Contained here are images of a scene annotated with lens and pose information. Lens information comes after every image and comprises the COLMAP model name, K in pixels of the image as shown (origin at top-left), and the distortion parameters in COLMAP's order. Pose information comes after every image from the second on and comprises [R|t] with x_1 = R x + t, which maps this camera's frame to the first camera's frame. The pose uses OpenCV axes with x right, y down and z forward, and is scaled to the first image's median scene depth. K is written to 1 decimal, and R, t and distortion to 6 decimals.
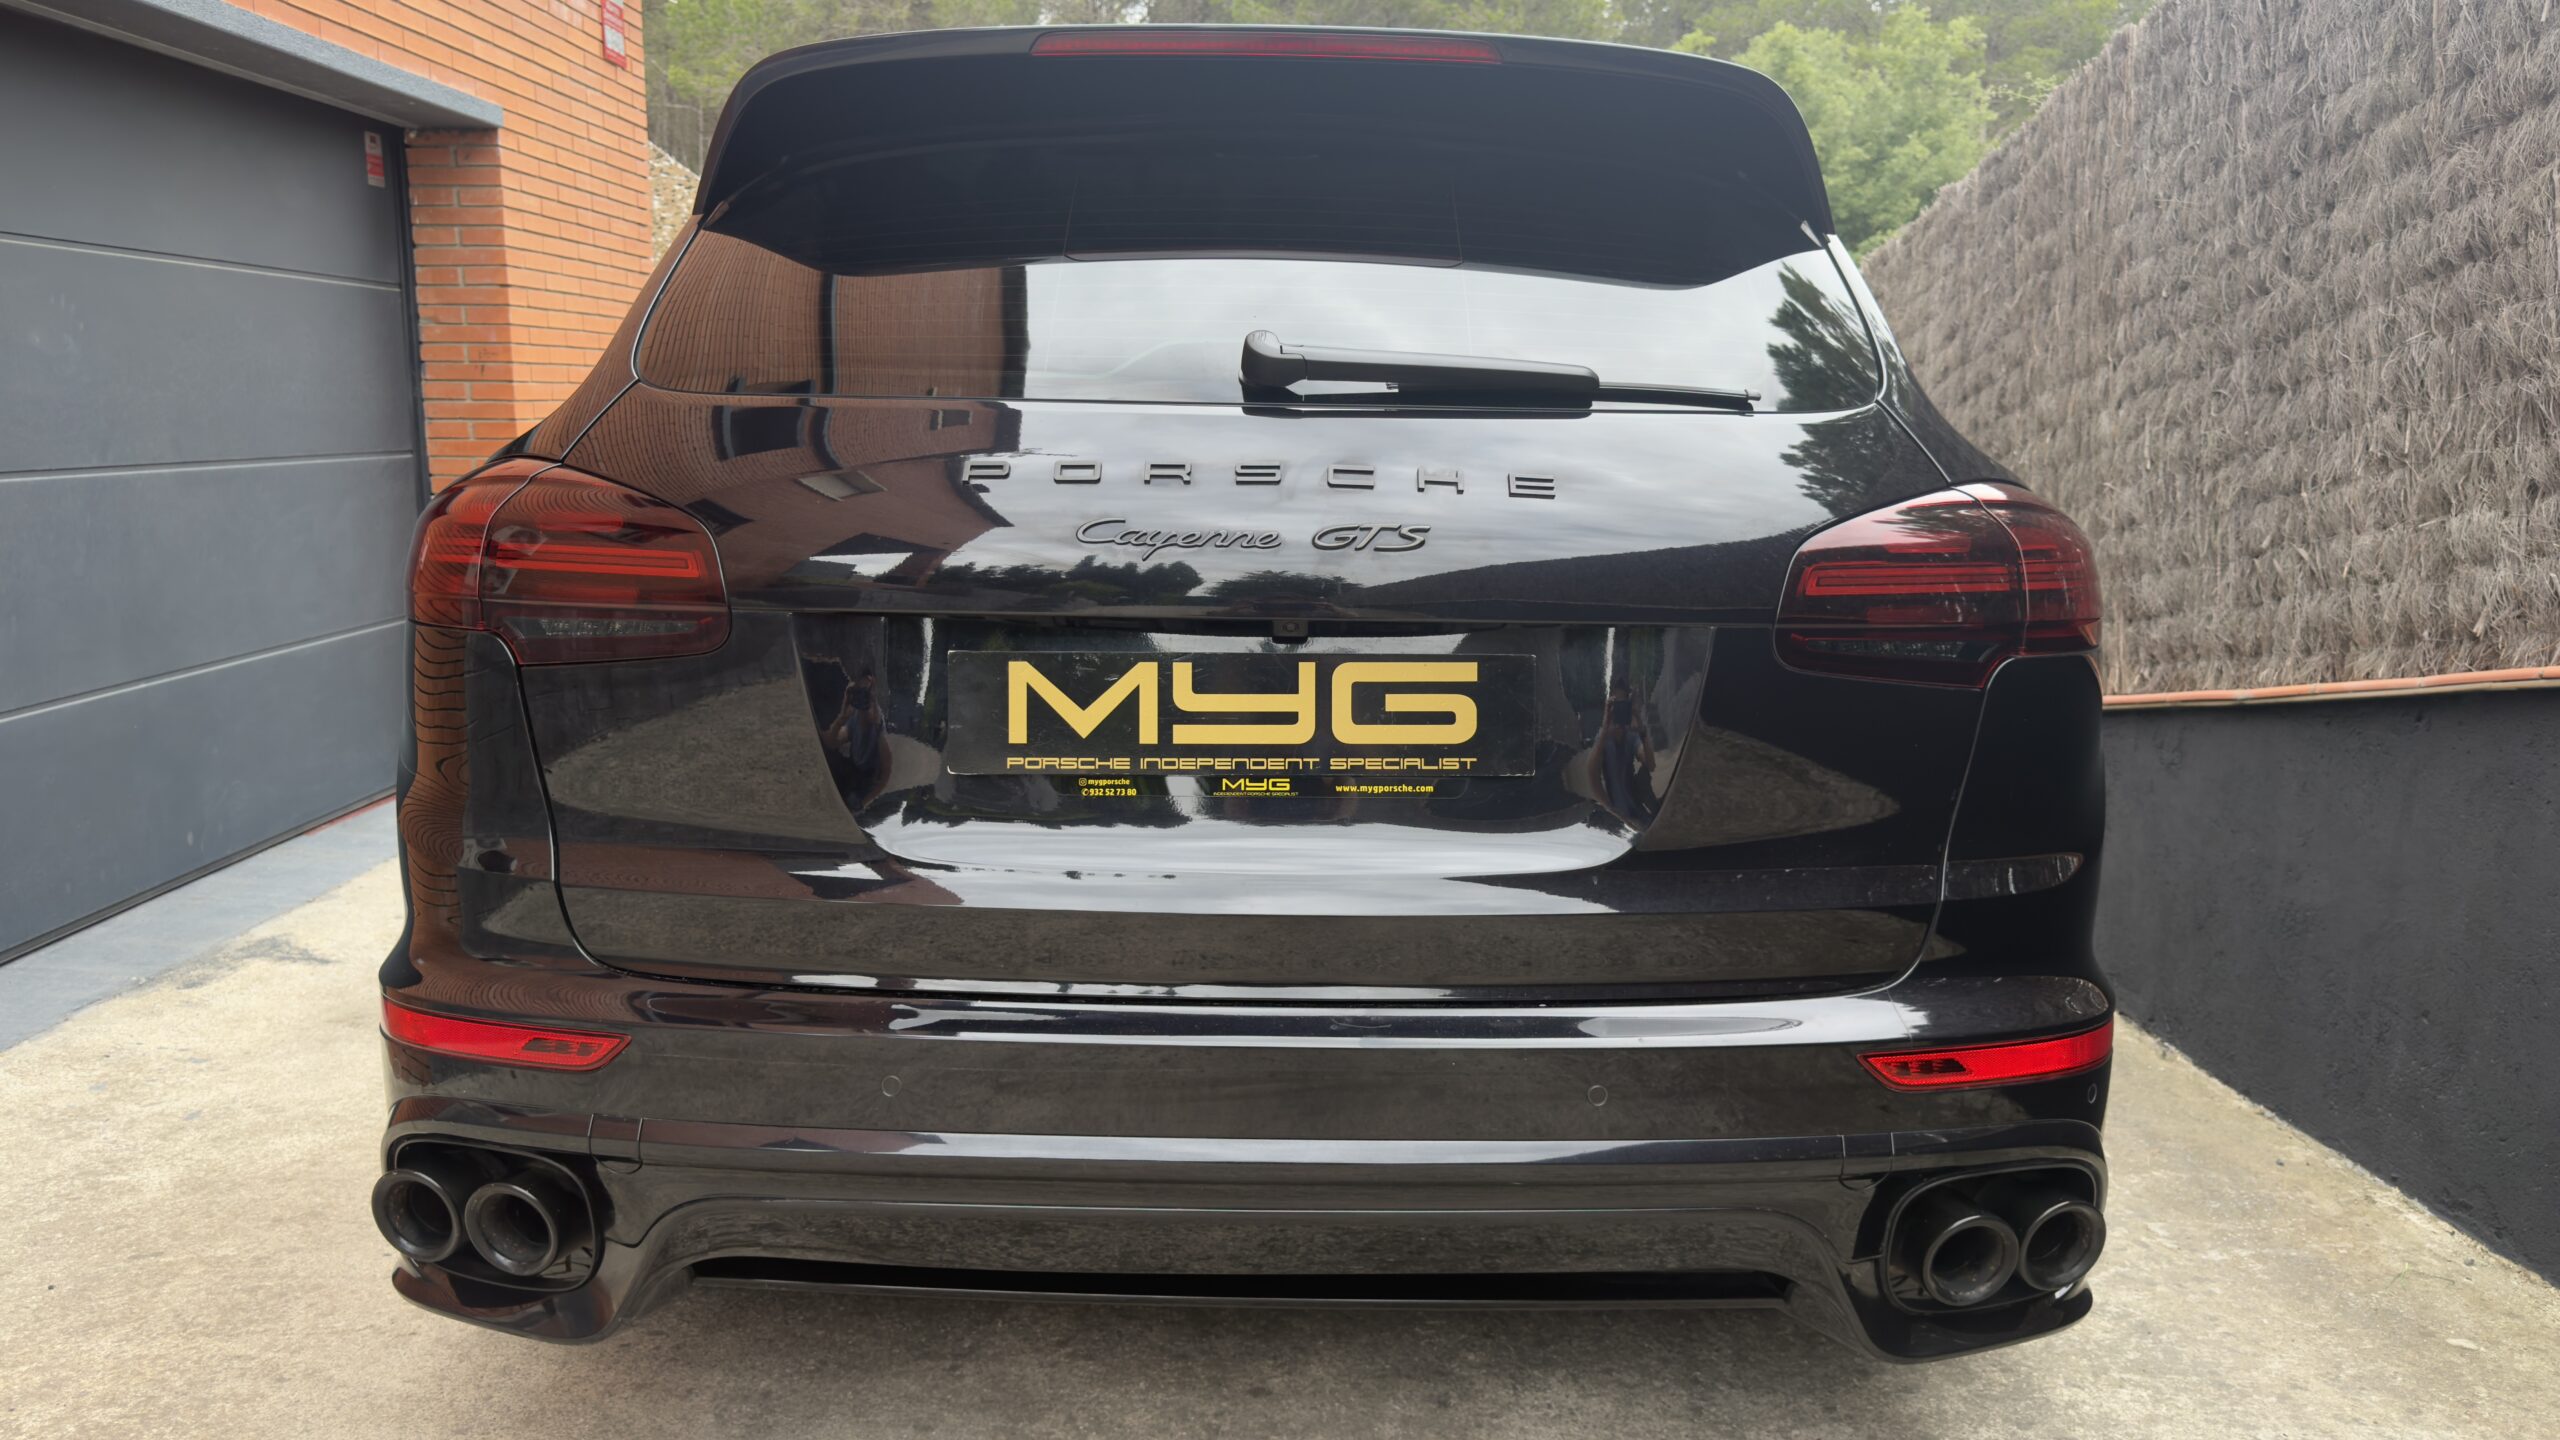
lens RADIAL K [[1815.9, 0, 1280.0], [0, 1815.9, 720.0], [0, 0, 1]] dist [0.034094, -0.052202]
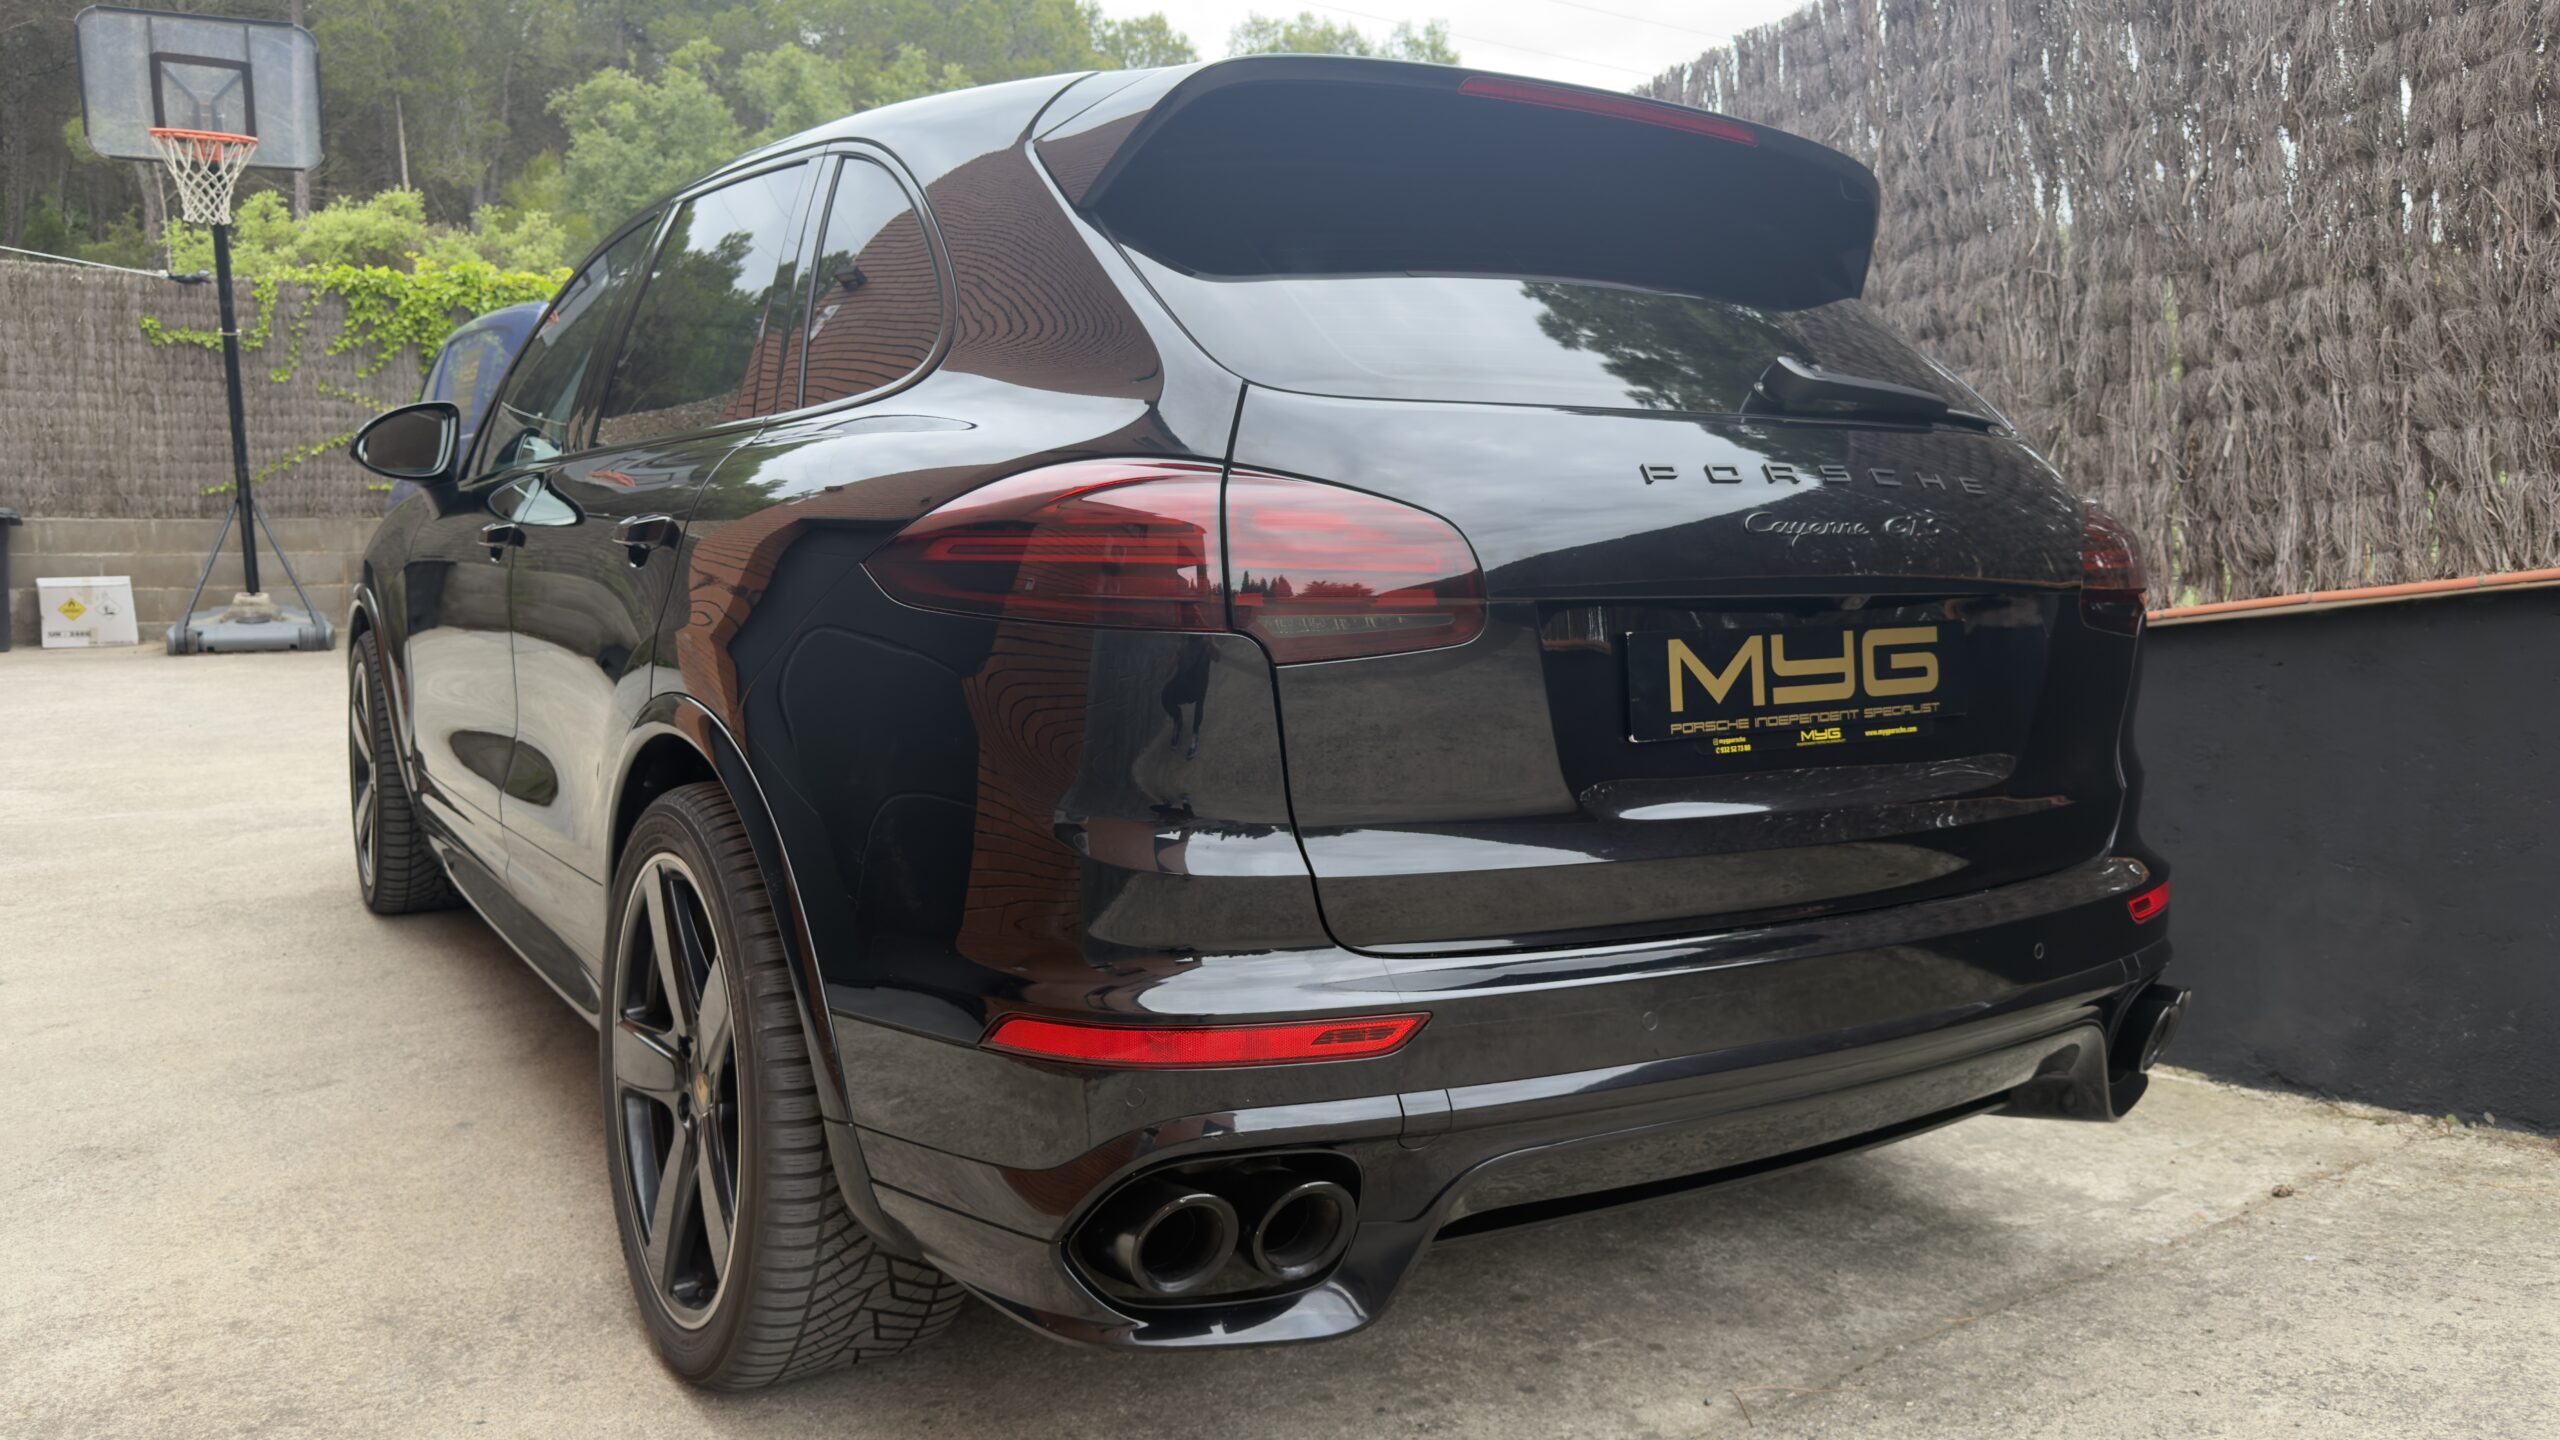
lens RADIAL K [[1815.9, 0, 1280.0], [0, 1815.9, 720.0], [0, 0, 1]] dist [0.034094, -0.052202]
pose [[0.835724, -0.060548, 0.545802, -0.978253], [0.065329, 0.997807, 0.010661, -0.010323], [-0.545250, 0.026747, 0.837846, 0.179447]]
